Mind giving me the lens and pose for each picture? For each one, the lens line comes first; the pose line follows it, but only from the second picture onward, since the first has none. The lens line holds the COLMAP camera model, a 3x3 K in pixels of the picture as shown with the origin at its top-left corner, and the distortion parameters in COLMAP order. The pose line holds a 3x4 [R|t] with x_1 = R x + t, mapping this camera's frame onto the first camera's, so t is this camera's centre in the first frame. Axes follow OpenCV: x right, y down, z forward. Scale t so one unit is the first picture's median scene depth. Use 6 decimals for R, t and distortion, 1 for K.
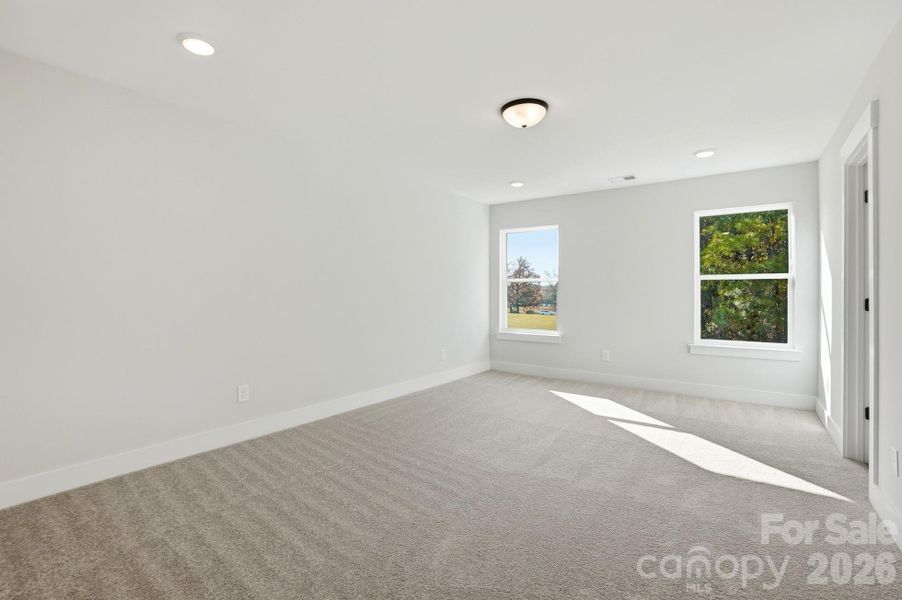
lens RADIAL K [[405.2, 0, 447.3], [0, 405.2, 293.7], [0, 0, 1]] dist [-0.063594, 0.021916]
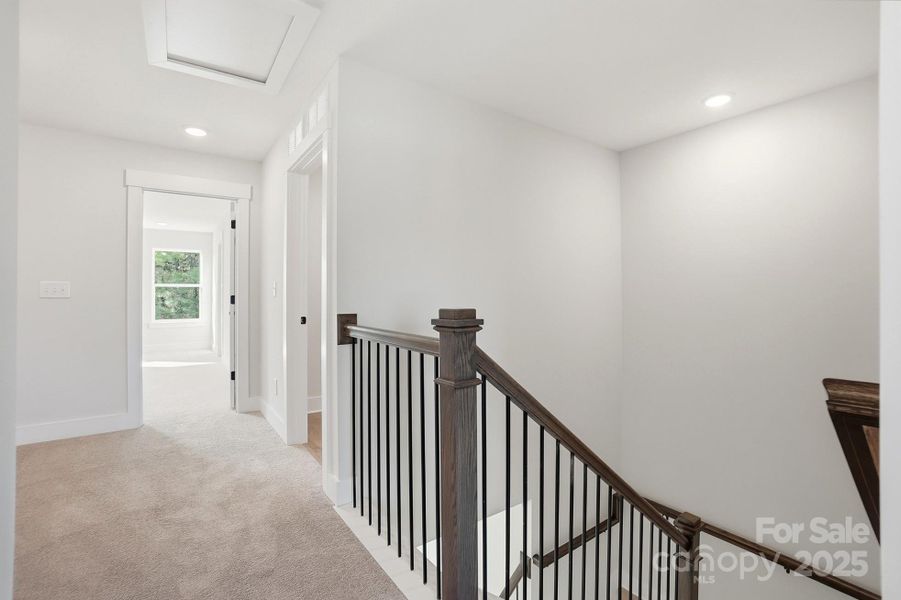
lens RADIAL K [[404.8, 0, 446.8], [0, 404.8, 293.7], [0, 0, 1]] dist [-0.063594, 0.021916]
pose [[0.303641, 0.006822, 0.952762, -0.662757], [0.001487, 0.999970, -0.007634, 0.015083], [-0.952785, 0.003734, 0.303622, -0.805276]]
